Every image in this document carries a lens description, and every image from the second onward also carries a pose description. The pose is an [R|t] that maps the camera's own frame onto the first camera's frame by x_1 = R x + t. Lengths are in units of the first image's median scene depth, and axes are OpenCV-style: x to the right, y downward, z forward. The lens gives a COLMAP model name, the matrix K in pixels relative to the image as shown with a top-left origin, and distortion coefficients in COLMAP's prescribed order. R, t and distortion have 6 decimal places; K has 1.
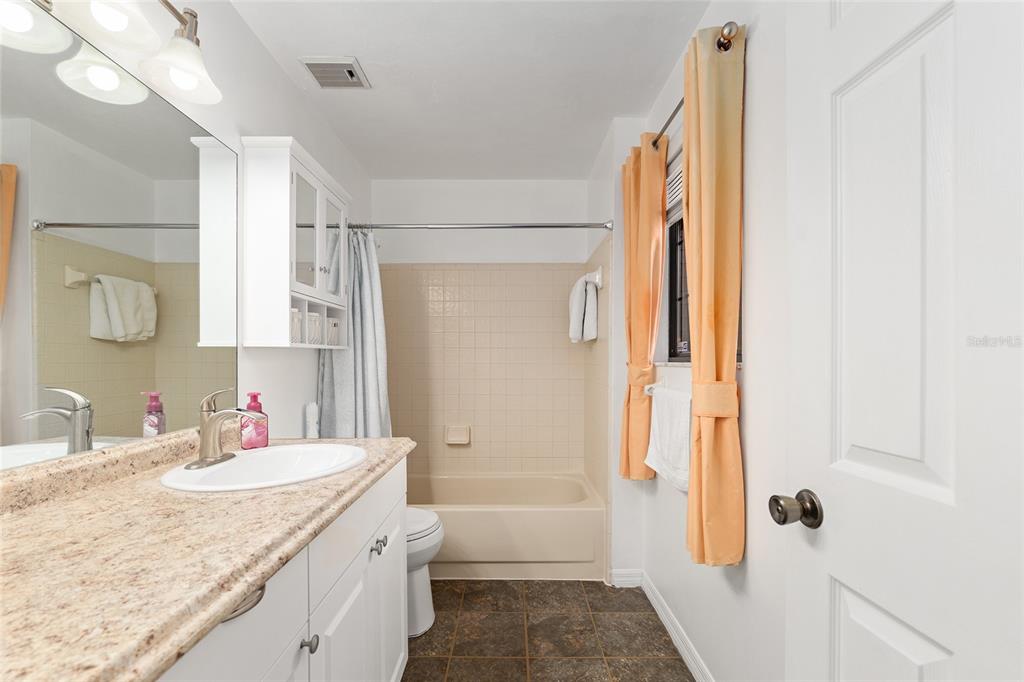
lens RADIAL K [[438.7, 0, 501.9], [0, 438.7, 359.8], [0, 0, 1]] dist [-0.003083, -0.000301]
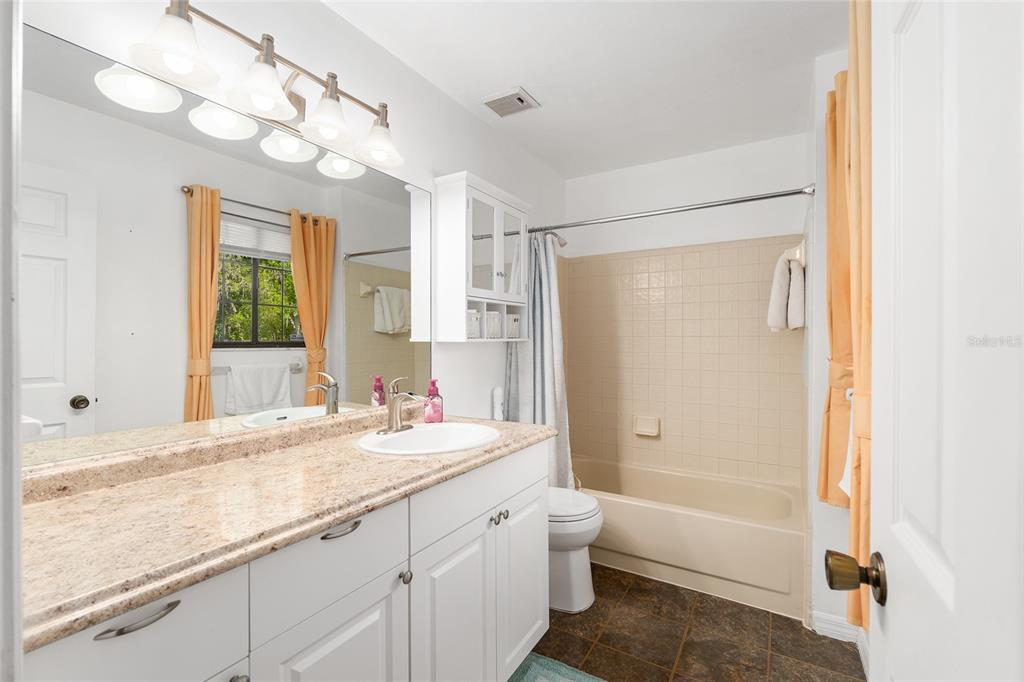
lens RADIAL K [[438.7, 0, 504.3], [0, 438.7, 339.7], [0, 0, 1]] dist [-0.003083, -0.000301]
pose [[0.857434, -0.001119, -0.514593, 0.211839], [-0.000015, 0.999998, -0.002199, -0.029265], [0.514594, 0.001894, 0.857432, 0.003611]]
